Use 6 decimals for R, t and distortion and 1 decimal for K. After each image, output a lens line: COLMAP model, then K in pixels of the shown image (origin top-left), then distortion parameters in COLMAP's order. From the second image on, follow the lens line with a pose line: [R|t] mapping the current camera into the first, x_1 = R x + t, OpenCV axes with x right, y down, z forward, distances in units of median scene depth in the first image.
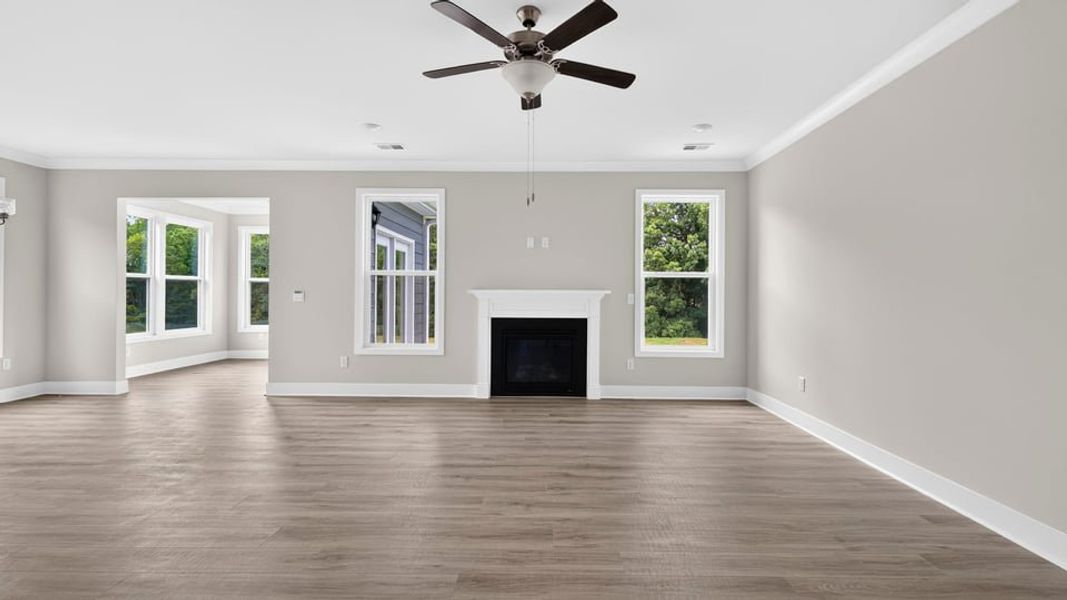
lens RADIAL K [[469.8, 0, 542.1], [0, 469.8, 290.7], [0, 0, 1]] dist [0.007691, 0.000070]
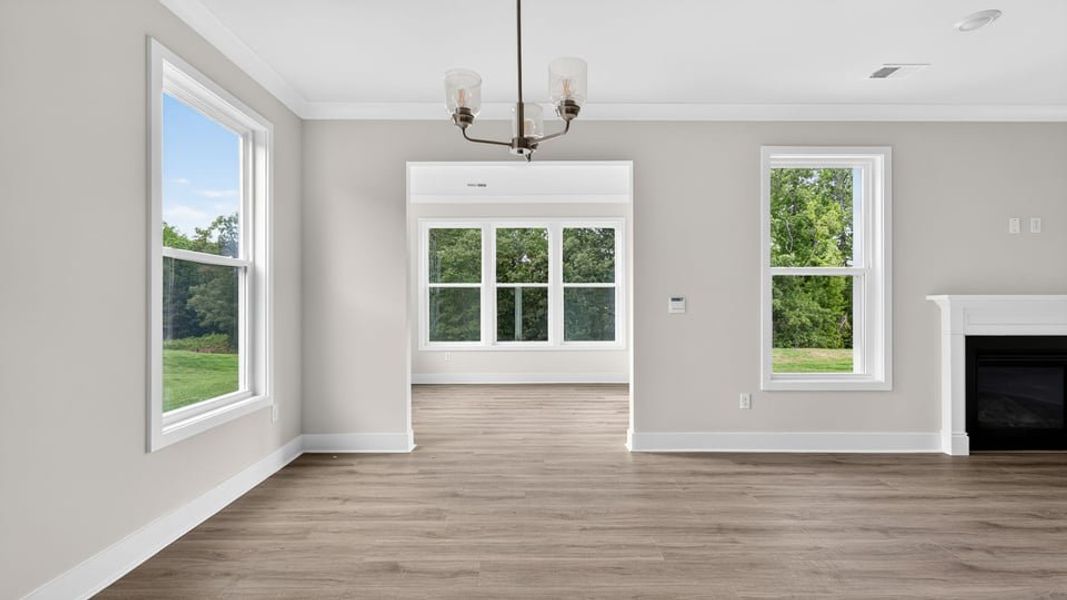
lens RADIAL K [[462.0, 0, 538.0], [0, 462.0, 301.0], [0, 0, 1]] dist [0.008790, -0.000461]
pose [[0.999670, -0.003893, 0.025405, -0.738547], [0.003867, 0.999992, 0.001099, 0.004070], [-0.025409, -0.001000, 0.999677, 0.336274]]
